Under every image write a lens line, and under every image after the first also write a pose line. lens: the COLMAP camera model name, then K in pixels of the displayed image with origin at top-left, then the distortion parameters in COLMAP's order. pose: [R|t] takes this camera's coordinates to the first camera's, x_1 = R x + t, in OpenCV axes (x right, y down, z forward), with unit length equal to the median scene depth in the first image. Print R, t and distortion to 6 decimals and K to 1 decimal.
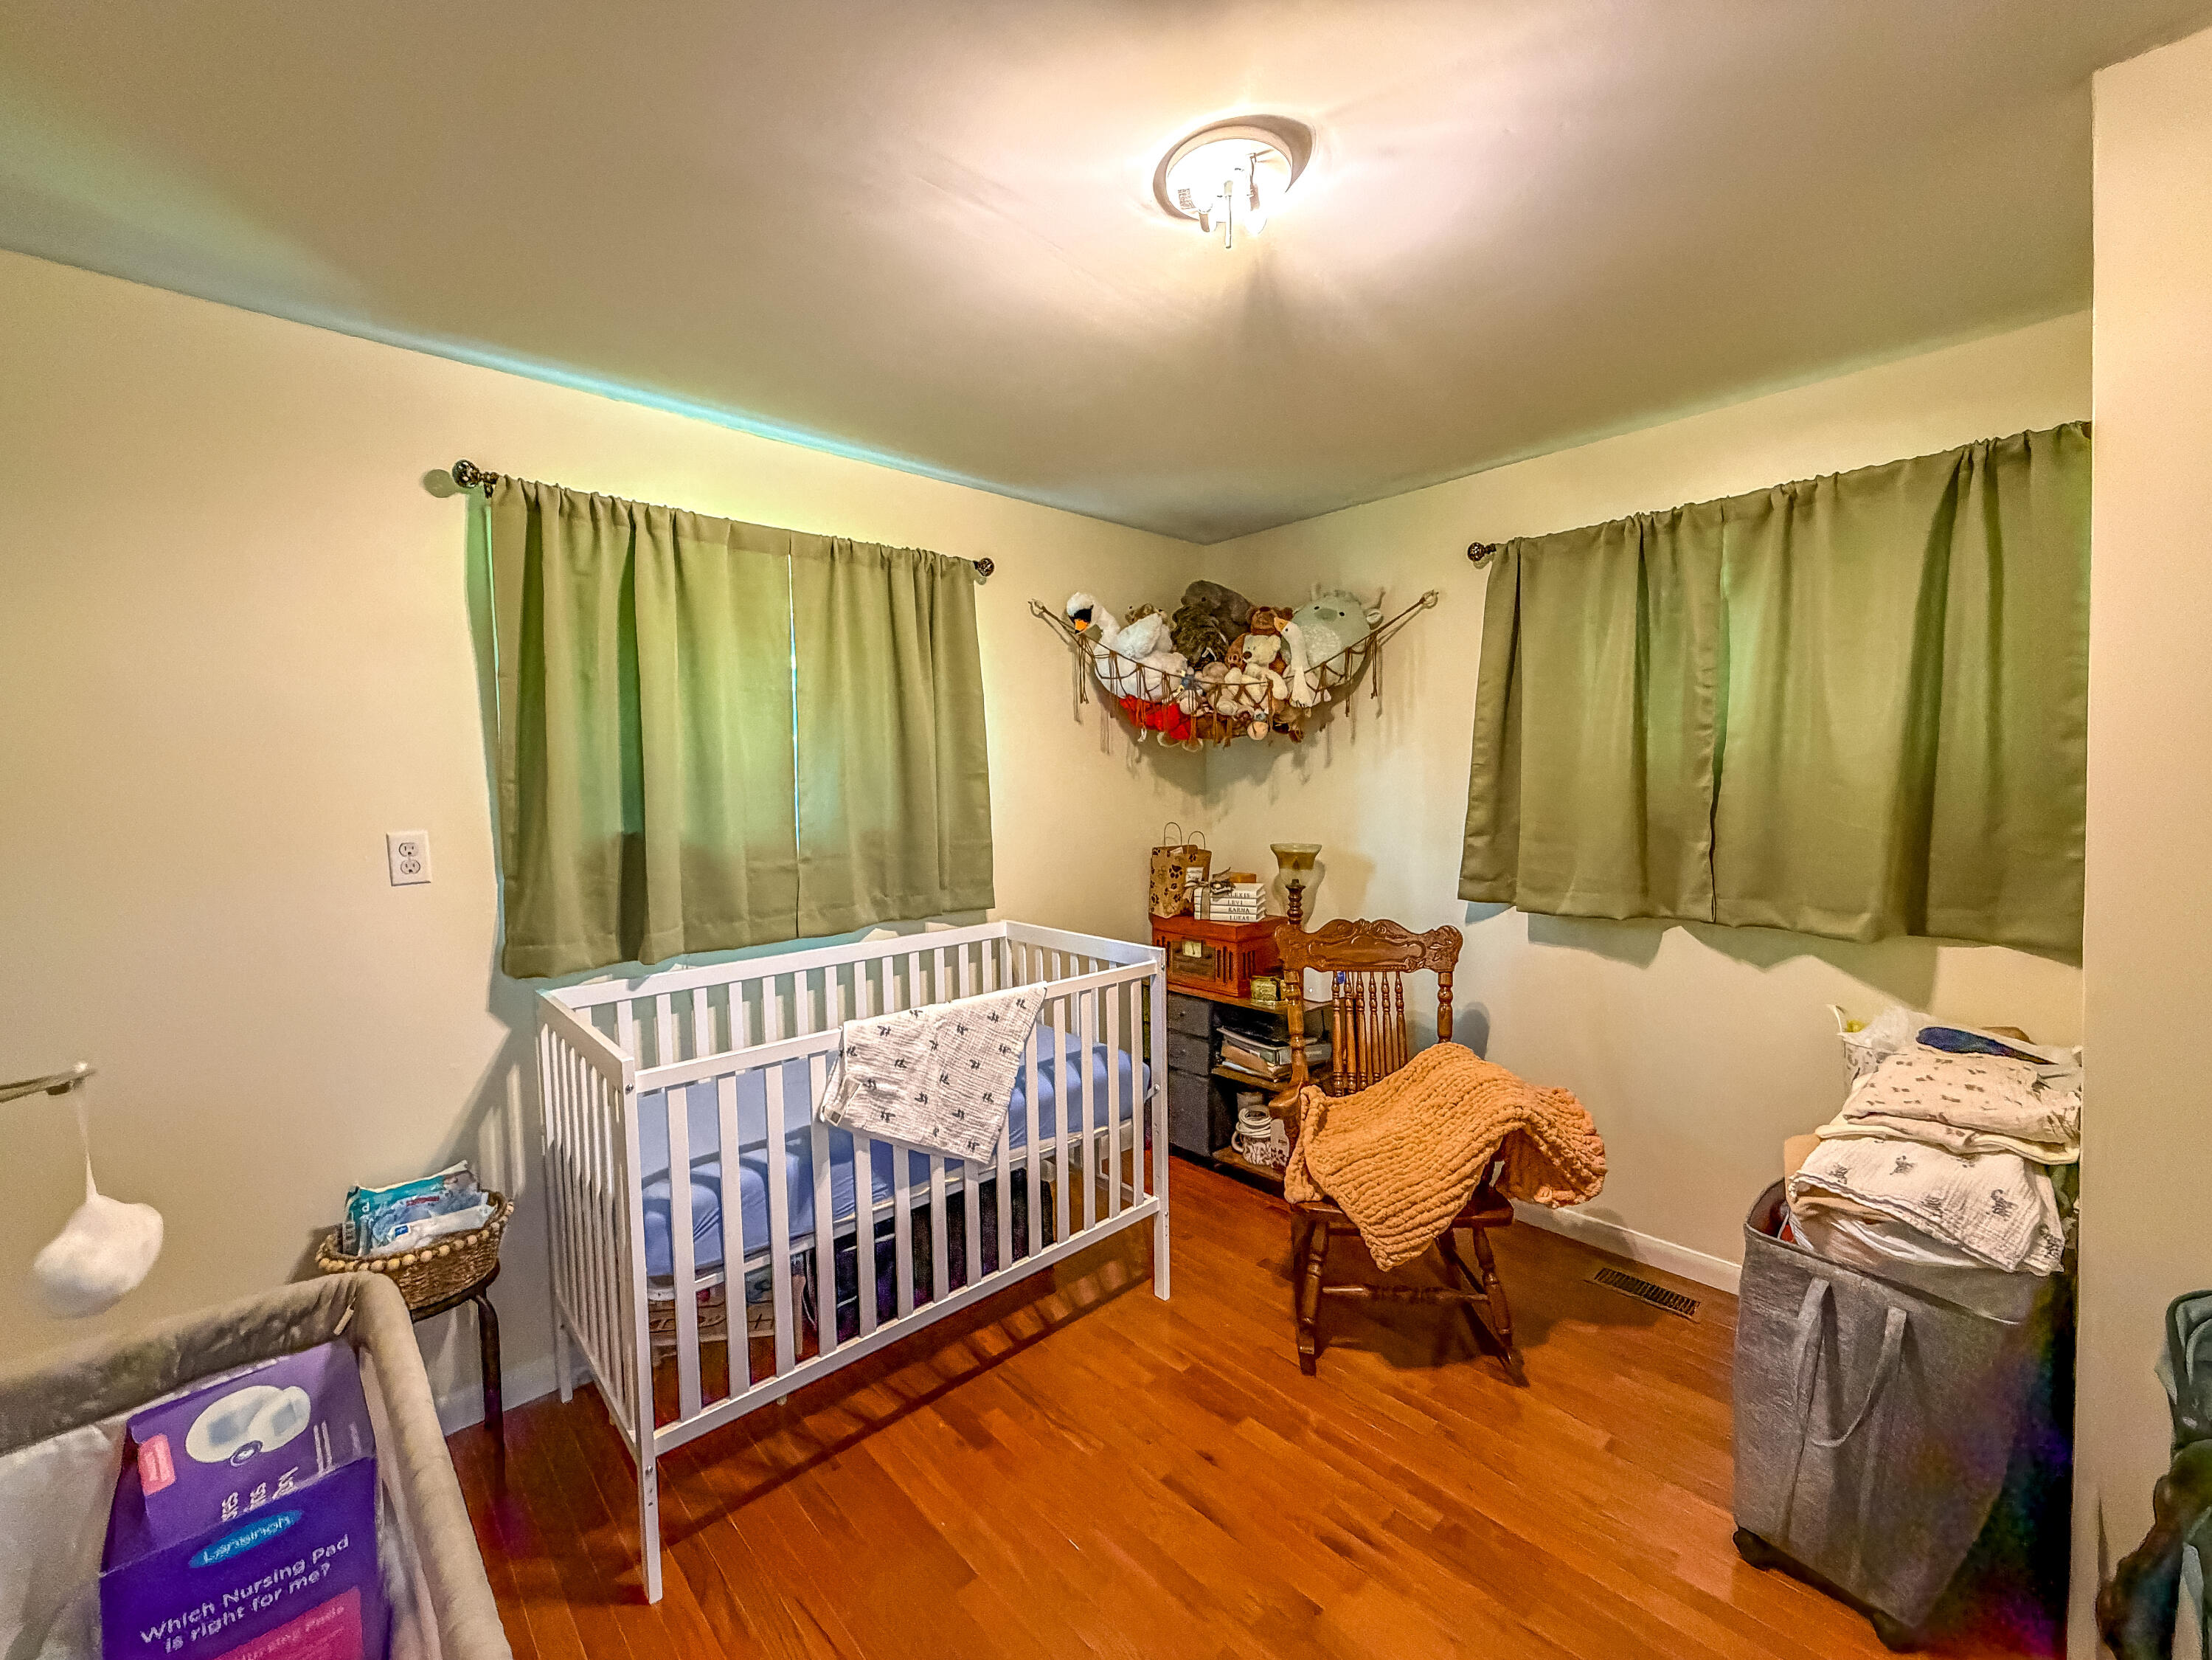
lens RADIAL K [[894.9, 0, 1111.8], [0, 894.9, 830.3], [0, 0, 1]] dist [-0.000123, 0.000052]
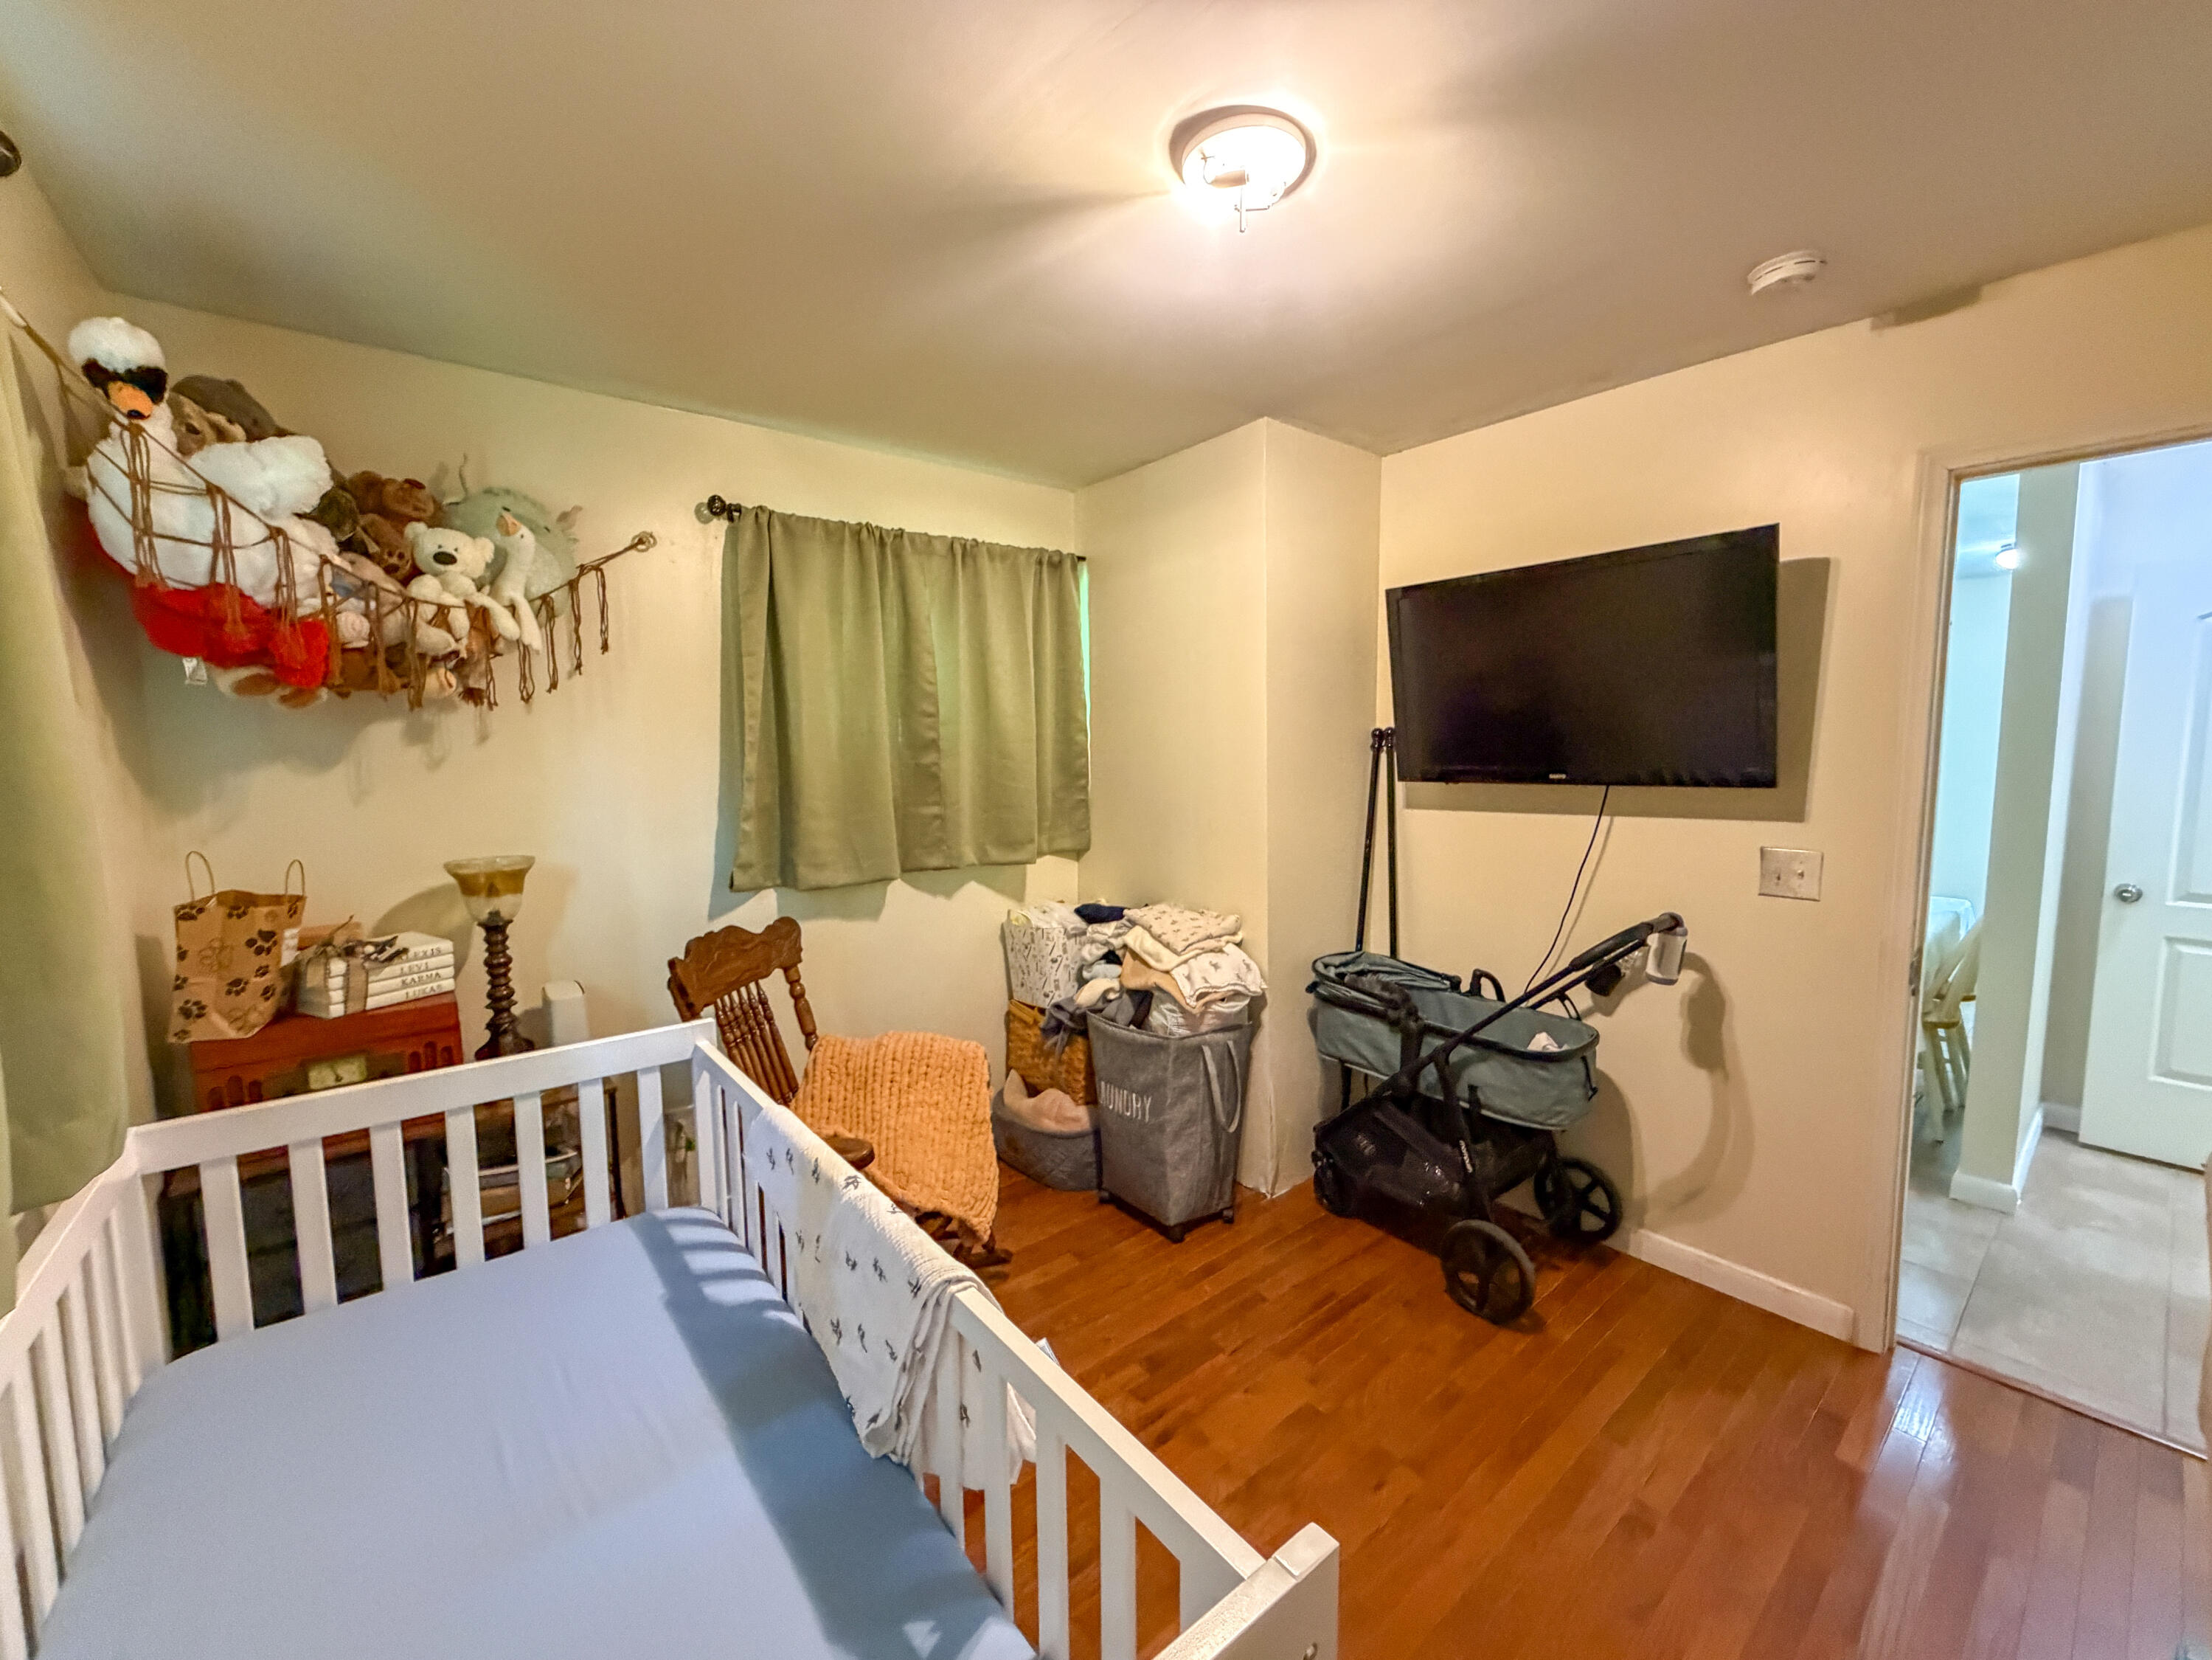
lens RADIAL K [[894.9, 0, 1113.4], [0, 894.9, 824.6], [0, 0, 1]] dist [-0.000123, 0.000052]
pose [[0.061565, -0.076939, 0.995133, -0.444710], [0.069749, 0.994919, 0.072607, -0.026880], [-0.995663, 0.064940, 0.066618, 0.516652]]
